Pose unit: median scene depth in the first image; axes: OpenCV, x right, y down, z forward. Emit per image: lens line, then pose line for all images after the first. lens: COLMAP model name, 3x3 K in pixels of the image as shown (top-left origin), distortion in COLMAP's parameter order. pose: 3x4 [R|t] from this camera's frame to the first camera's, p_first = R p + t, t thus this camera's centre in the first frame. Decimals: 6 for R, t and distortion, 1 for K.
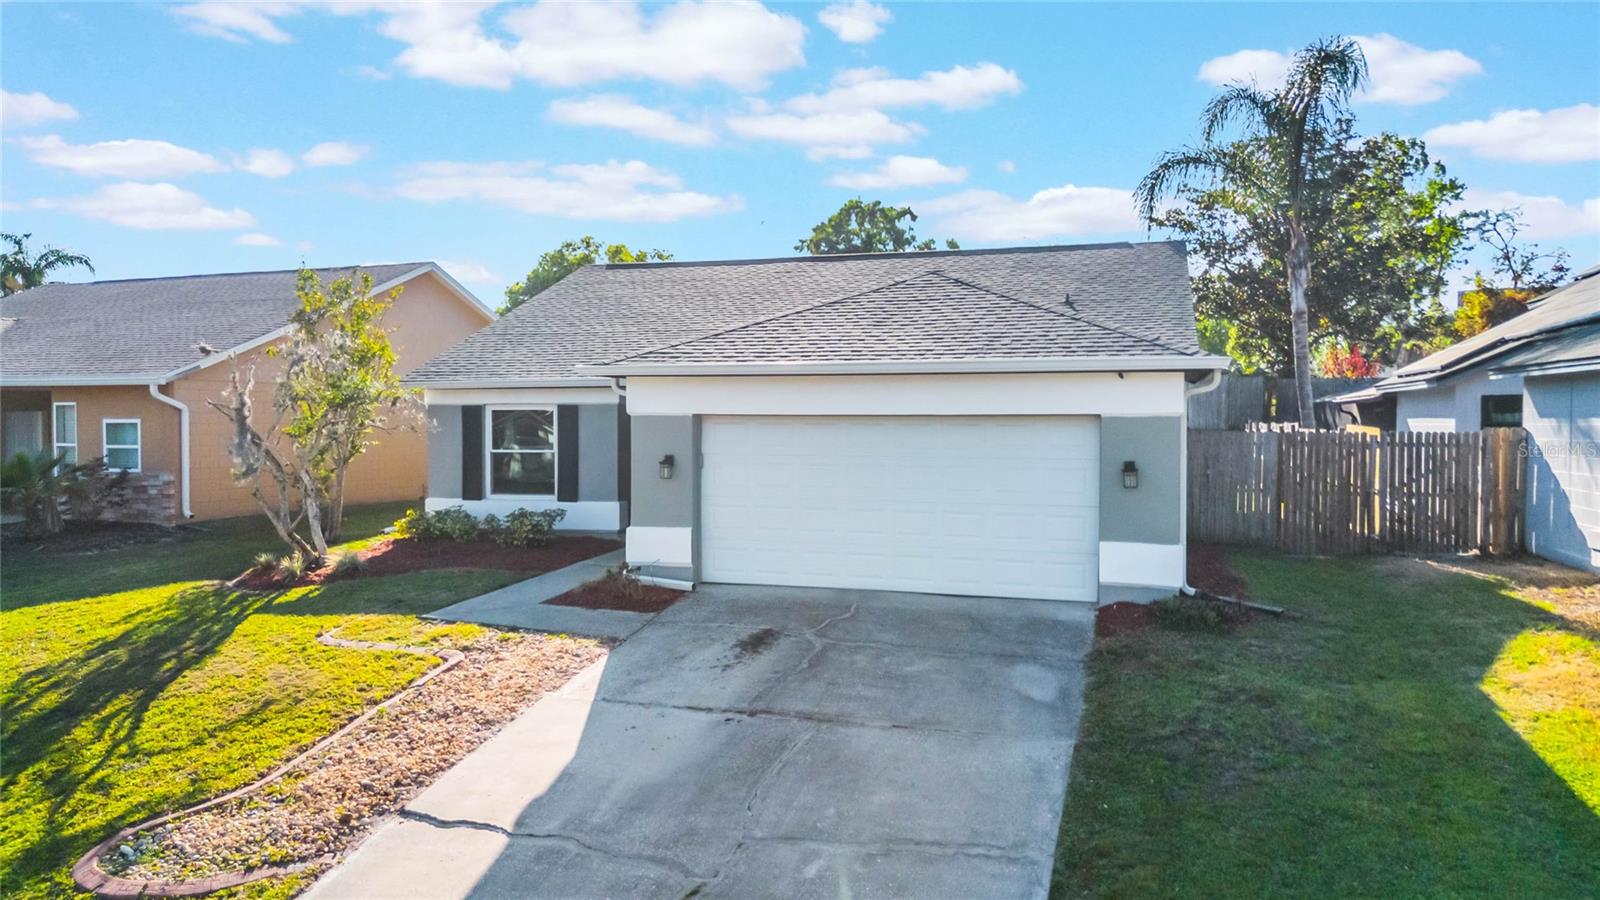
lens RADIAL K [[1153.0, 0, 815.3], [0, 1153.0, 470.6], [0, 0, 1]] dist [0.039928, 0.000023]
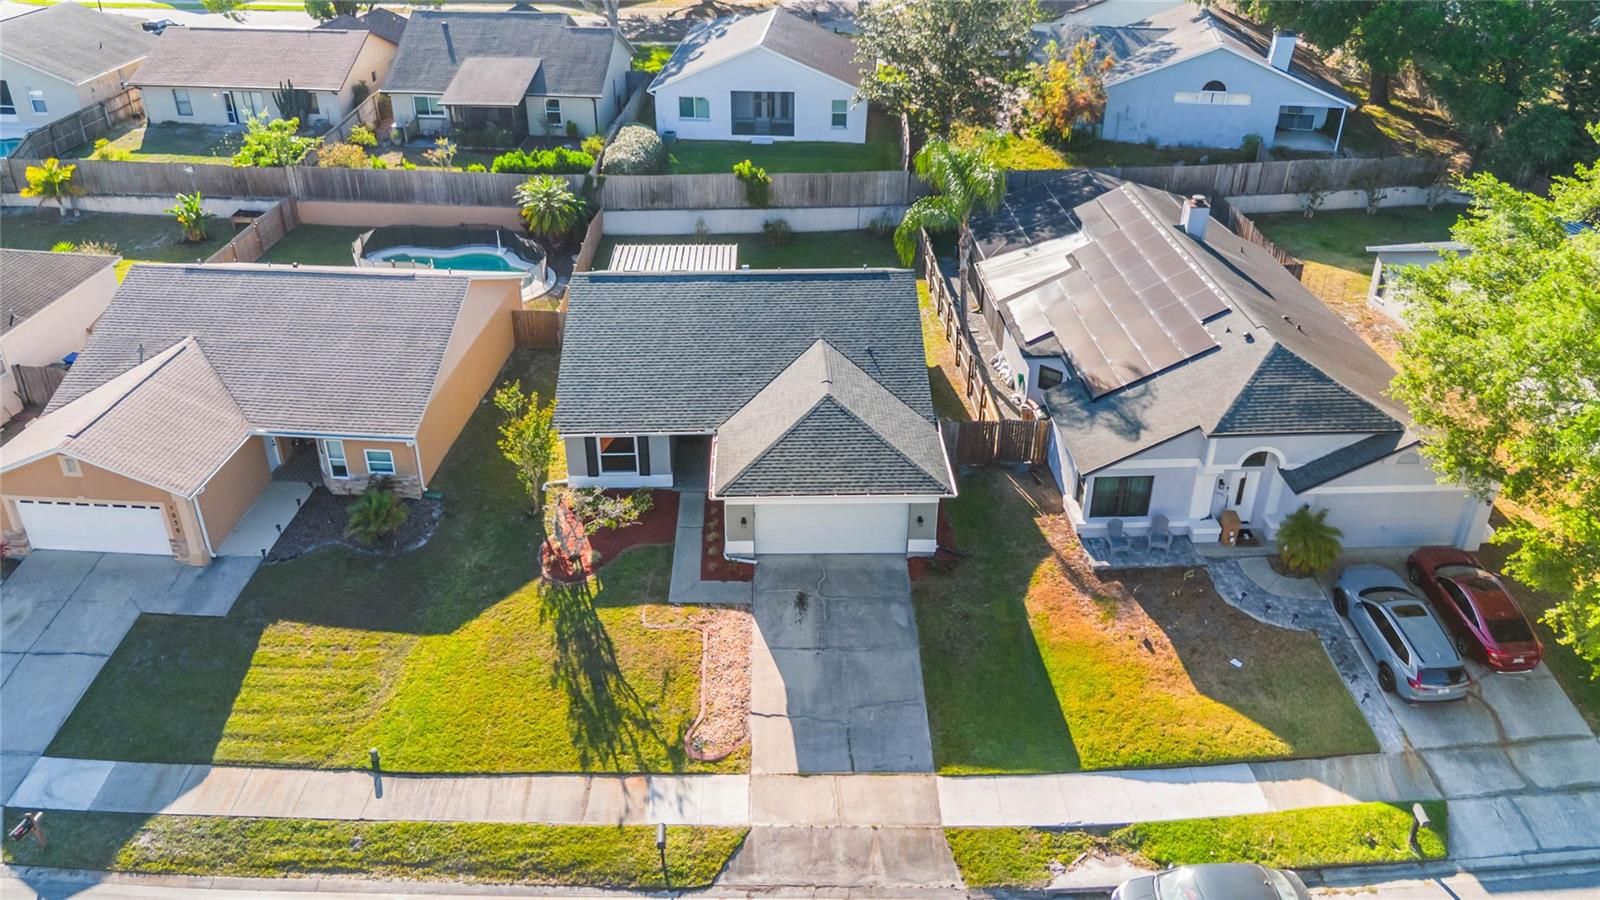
lens RADIAL K [[1089.3, 0, 775.8], [0, 1089.3, 454.6], [0, 0, 1]] dist [0.032774, -0.002103]
pose [[0.957695, -0.156600, 0.241448, -0.606473], [0.017263, 0.868734, 0.494978, -1.297017], [-0.287268, -0.469870, 0.834685, -0.924704]]
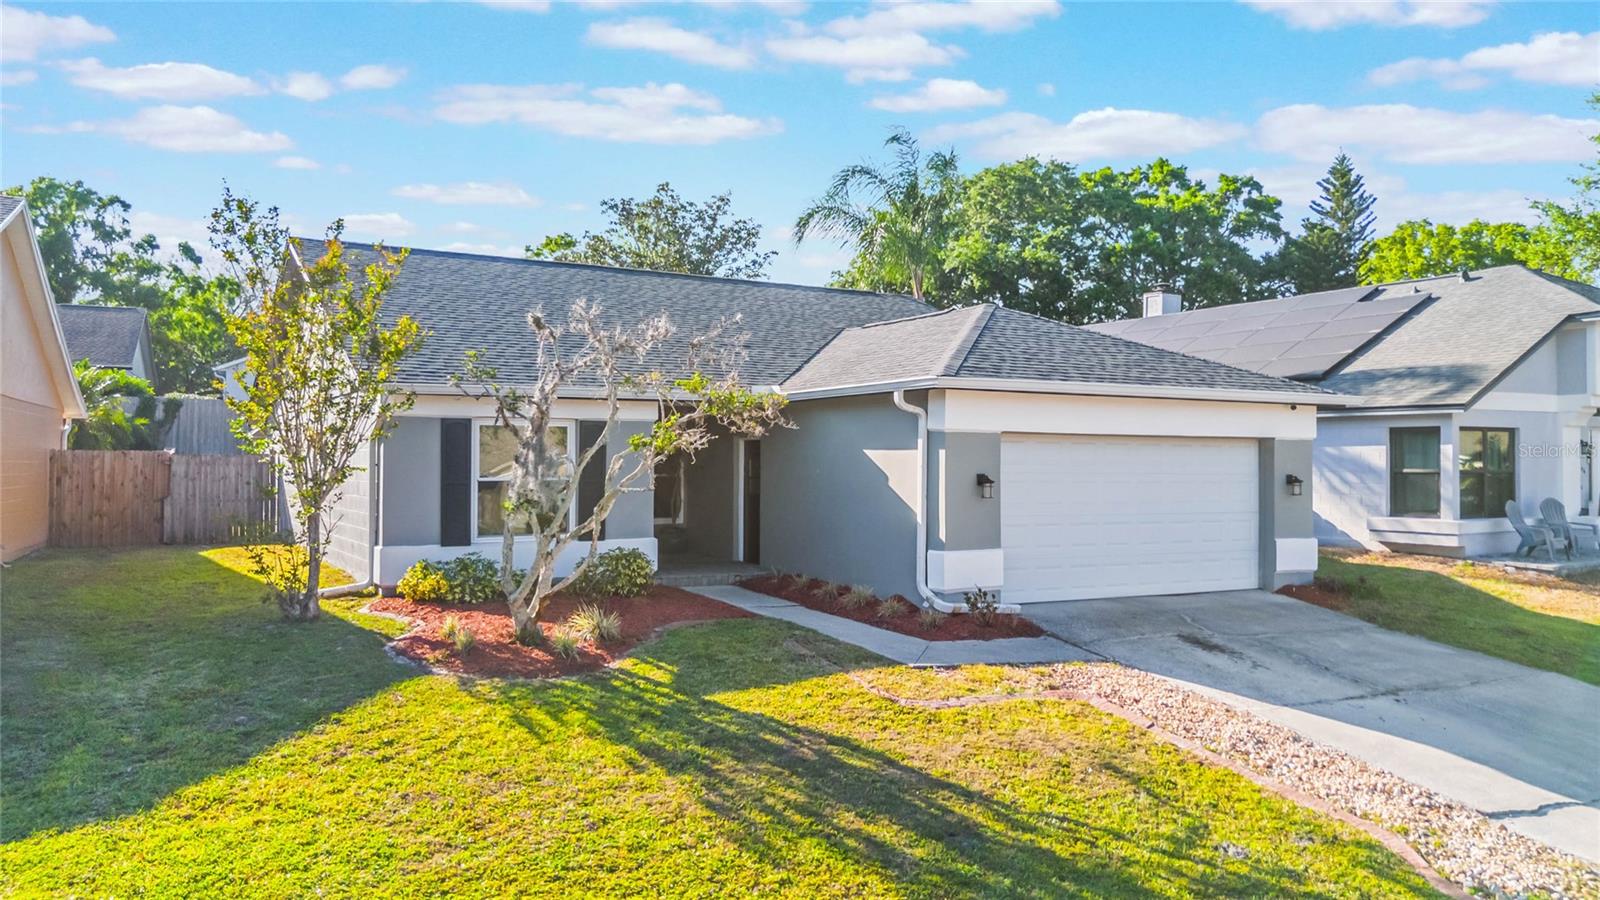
lens RADIAL K [[1166.3, 0, 800.0], [0, 1166.3, 450.0], [0, 0, 1]] dist [0.035194, -0.003740]
pose [[0.694988, 0.008317, 0.718973, -0.925620], [0.031076, 0.998651, -0.041591, 0.002415], [-0.718349, 0.051248, 0.693792, 0.432518]]
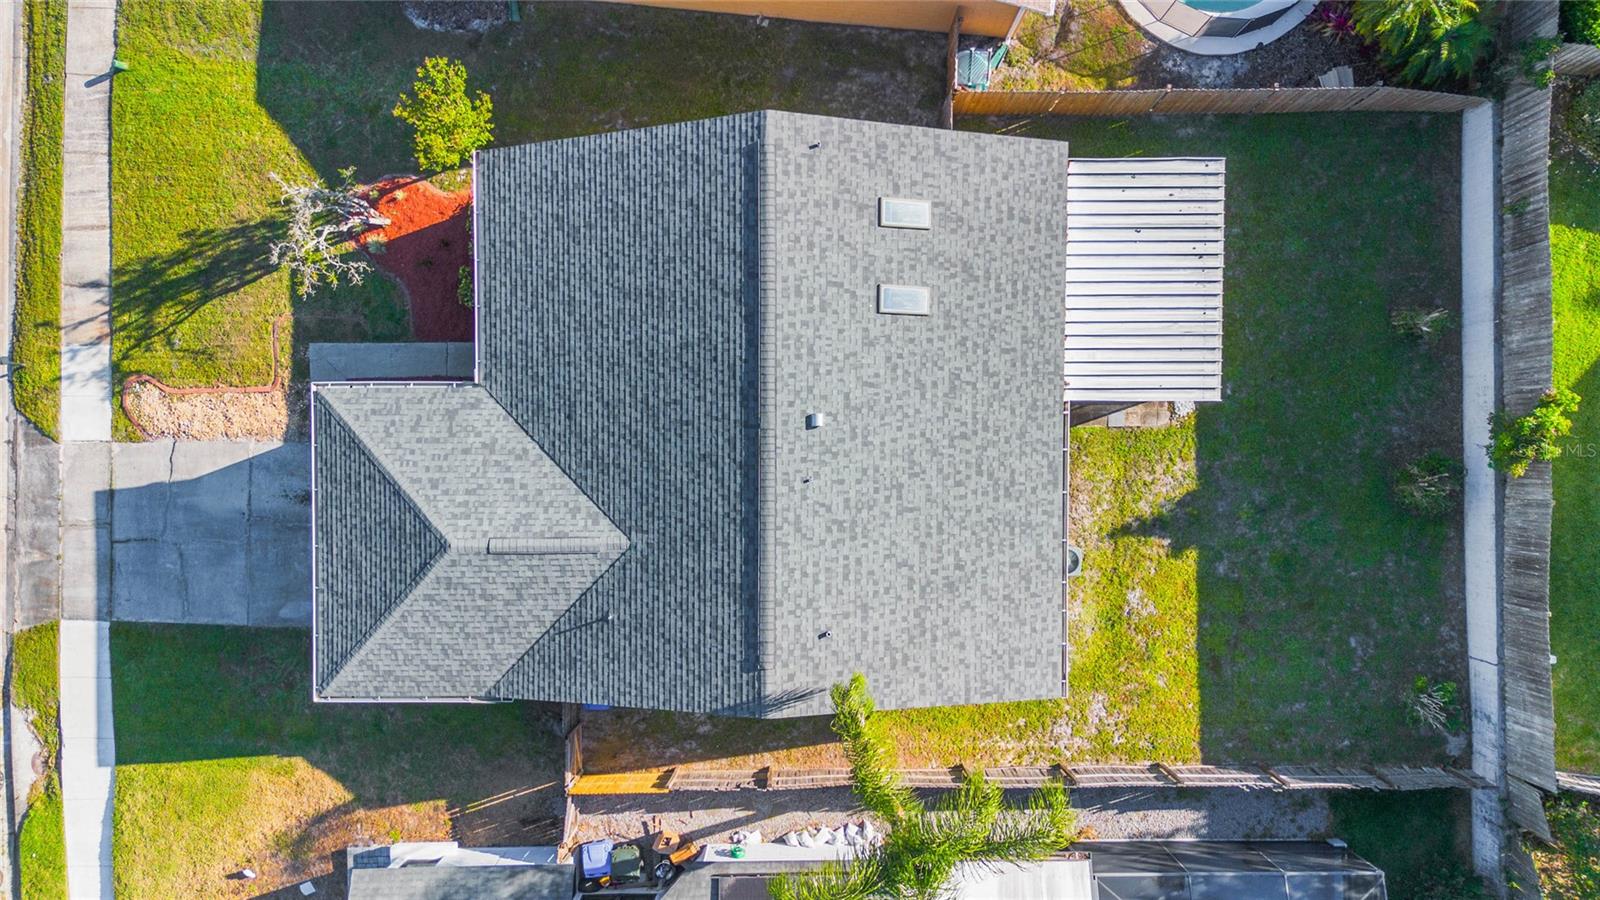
lens RADIAL K [[1089.3, 0, 775.8], [0, 1089.3, 454.6], [0, 0, 1]] dist [0.032774, -0.002103]
pose [[0.280981, 0.959532, -0.018669, 0.156161], [-0.022606, 0.026065, 0.999405, -1.900468], [0.959447, -0.280392, 0.029015, 1.625502]]
